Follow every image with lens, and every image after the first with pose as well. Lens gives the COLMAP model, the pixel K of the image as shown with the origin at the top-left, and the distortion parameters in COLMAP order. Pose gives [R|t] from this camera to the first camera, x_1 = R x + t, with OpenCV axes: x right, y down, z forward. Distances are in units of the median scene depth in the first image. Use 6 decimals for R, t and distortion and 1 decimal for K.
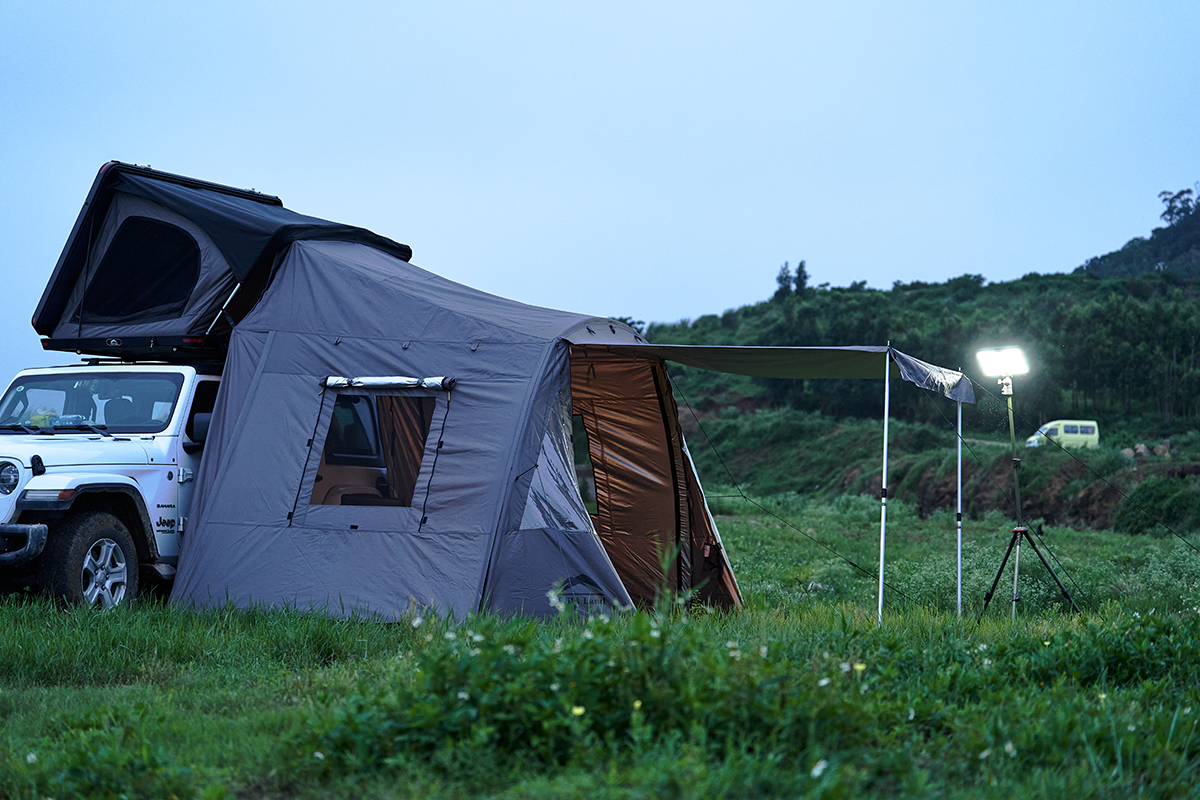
lens RADIAL K [[2436.9, 0, 600.0], [0, 2436.9, 400.0], [0, 0, 1]] dist [0.196103, -0.353365]
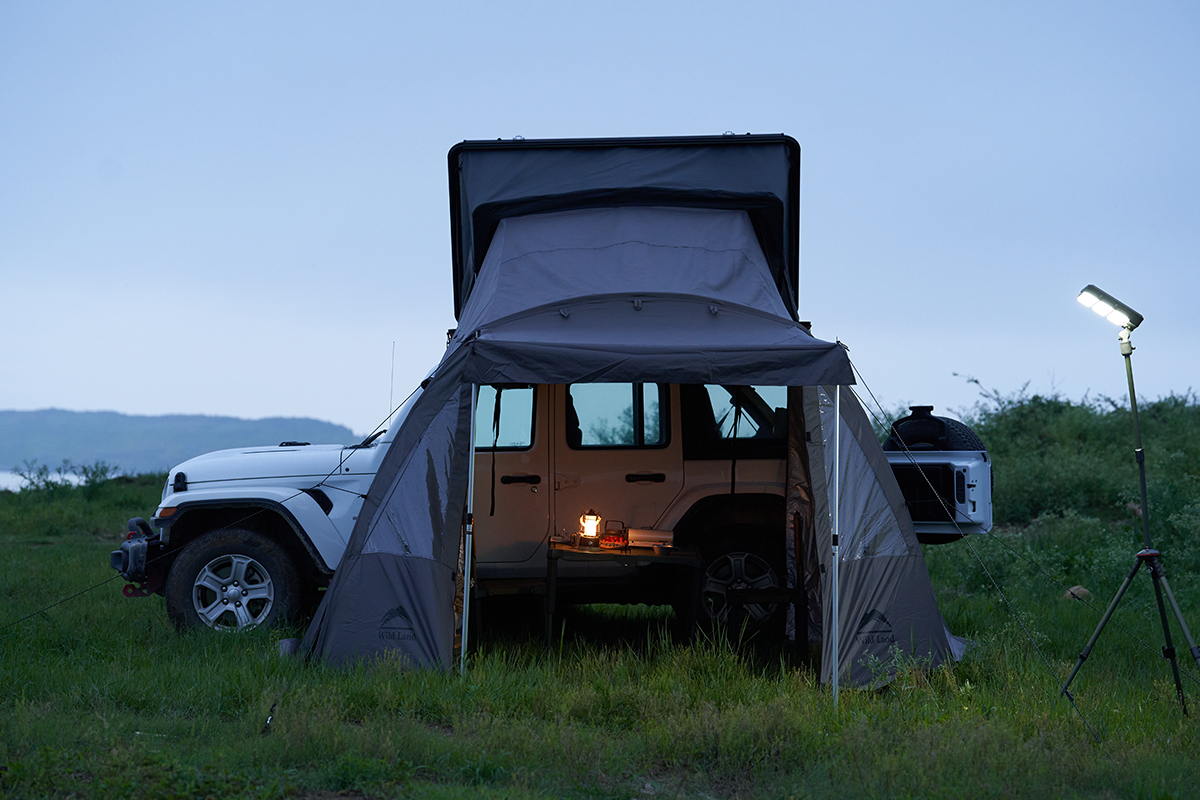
lens RADIAL K [[3766.6, 0, 600.0], [0, 3766.6, 400.0], [0, 0, 1]] dist [0.894708, -0.029095]
pose [[0.430268, -0.022197, -0.902428, 1.188364], [0.063412, 0.997971, 0.005687, -0.004638], [0.900471, -0.059671, 0.430802, 0.457286]]
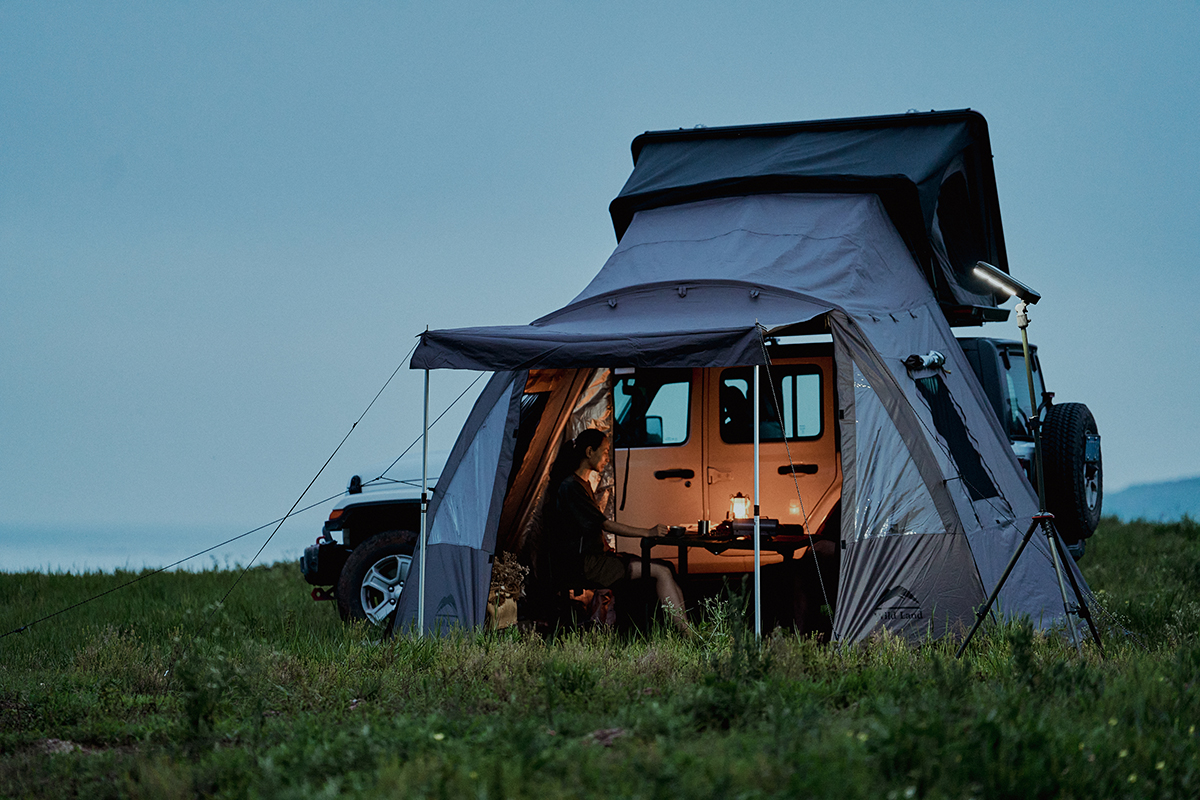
lens RADIAL K [[5792.3, 0, 600.0], [0, 5792.3, 400.0], [0, 0, 1]] dist [2.122372, 0.079354]
pose [[0.162477, -0.040071, -0.985898, 2.046701], [0.088113, 0.995772, -0.025951, 0.059570], [0.982770, -0.082654, 0.165321, 0.665497]]
